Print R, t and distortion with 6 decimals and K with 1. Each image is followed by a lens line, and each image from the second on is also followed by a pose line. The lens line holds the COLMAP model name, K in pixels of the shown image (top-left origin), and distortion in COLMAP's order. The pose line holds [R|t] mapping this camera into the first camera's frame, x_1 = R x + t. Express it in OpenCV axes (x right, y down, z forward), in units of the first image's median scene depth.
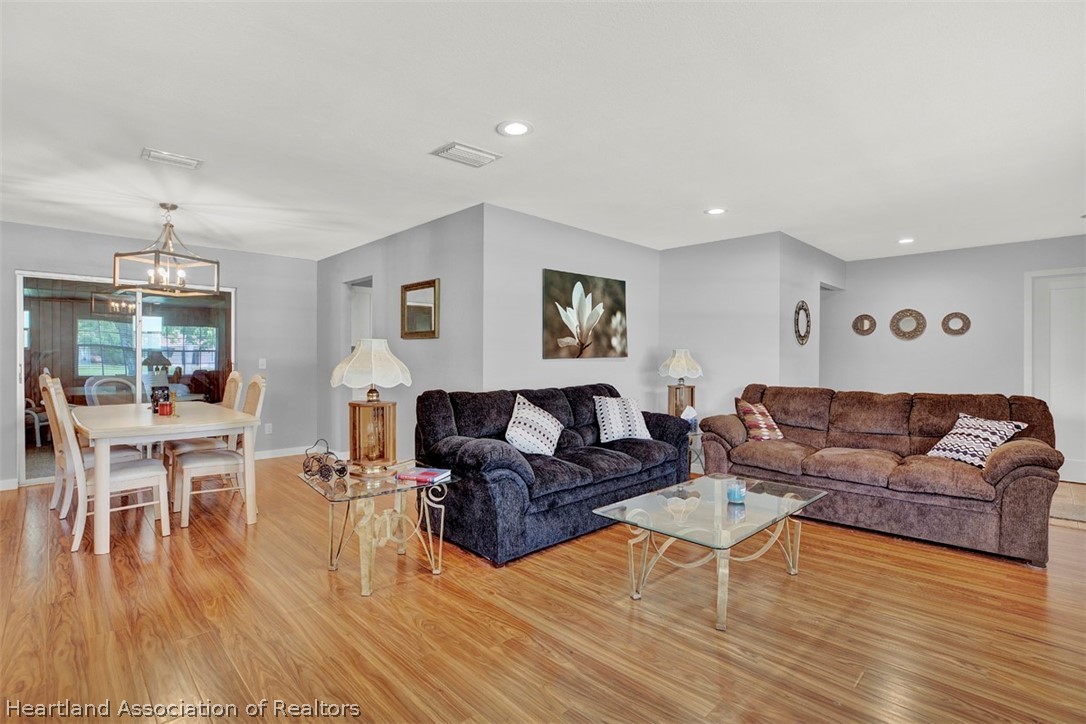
lens RADIAL K [[498.0, 0, 545.5], [0, 498.0, 360.6], [0, 0, 1]] dist [-0.031261, 0.005014]
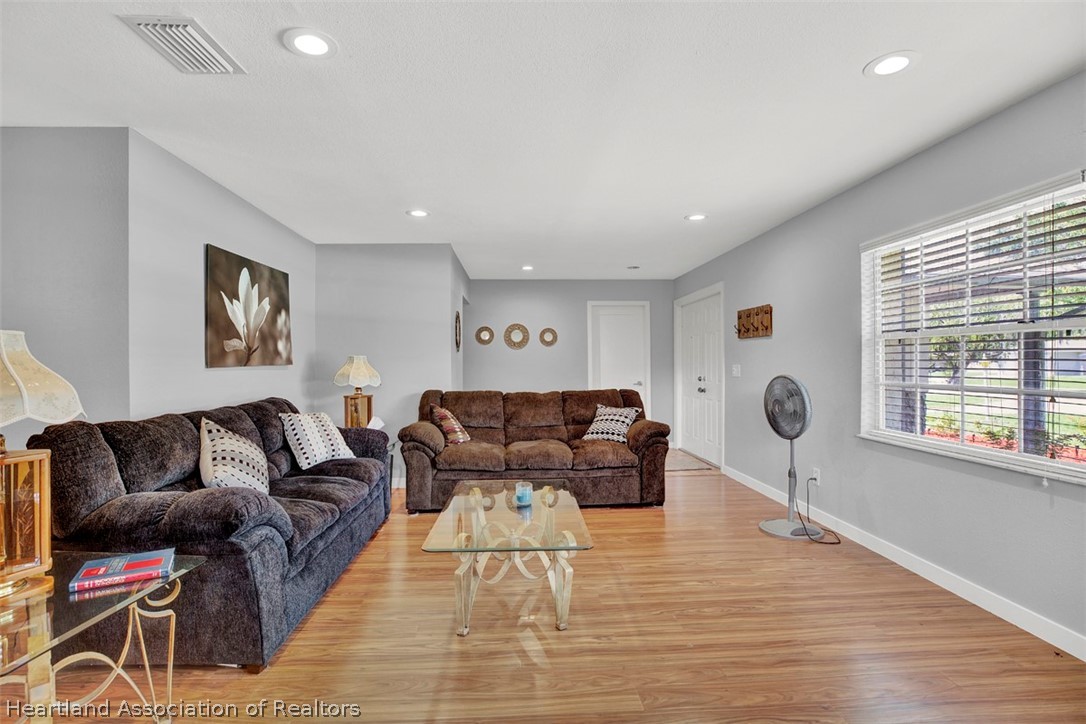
lens RADIAL K [[498.0, 0, 544.6], [0, 498.0, 366.2], [0, 0, 1]] dist [-0.031261, 0.005014]
pose [[0.680081, -0.010234, 0.733065, -0.202239], [0.013285, 0.999910, 0.001635, -0.000131], [-0.733016, 0.008627, 0.680156, 0.158528]]
